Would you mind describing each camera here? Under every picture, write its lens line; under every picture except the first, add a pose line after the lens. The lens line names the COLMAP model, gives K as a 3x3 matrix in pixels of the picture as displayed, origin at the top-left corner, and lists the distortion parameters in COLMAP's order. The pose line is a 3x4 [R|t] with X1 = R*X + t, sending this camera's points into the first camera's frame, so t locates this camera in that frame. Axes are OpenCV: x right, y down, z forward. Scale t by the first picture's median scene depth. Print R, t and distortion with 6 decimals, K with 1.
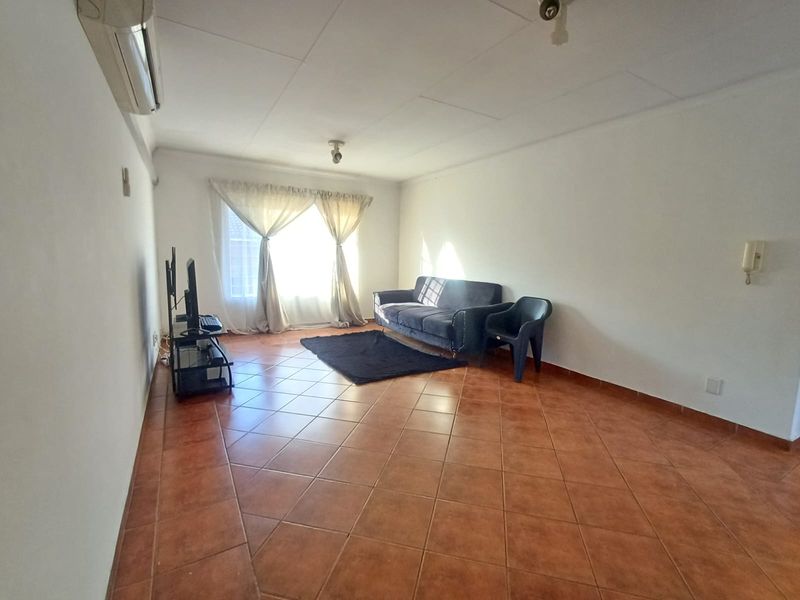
lens RADIAL K [[362.8, 0, 403.3], [0, 362.8, 298.7], [0, 0, 1]] dist [0.000796, 0.000017]
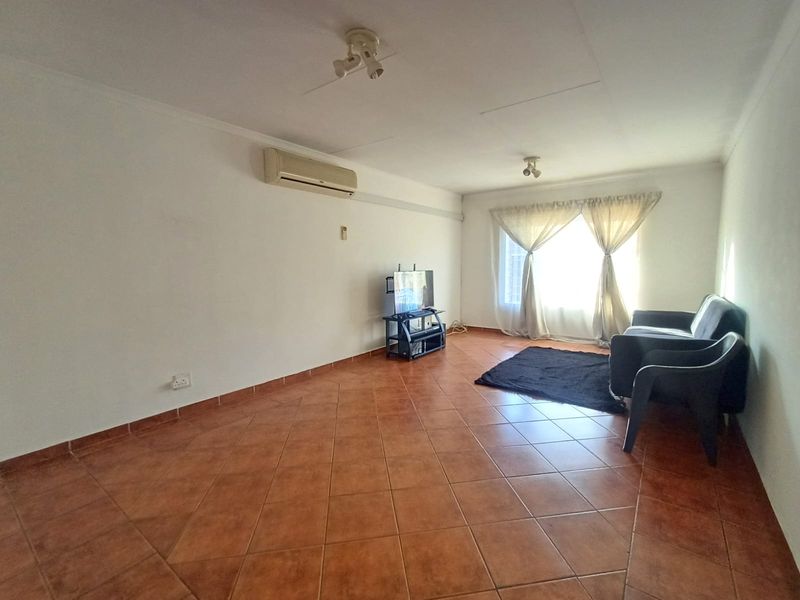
lens RADIAL K [[360.0, 0, 404.4], [0, 360.0, 296.3], [0, 0, 1]] dist [-0.002228, -0.001445]
pose [[0.380264, 0.055871, -0.923189, 0.487742], [-0.095189, 0.995237, 0.021023, -0.018715], [0.919967, 0.079883, 0.383771, 0.223532]]
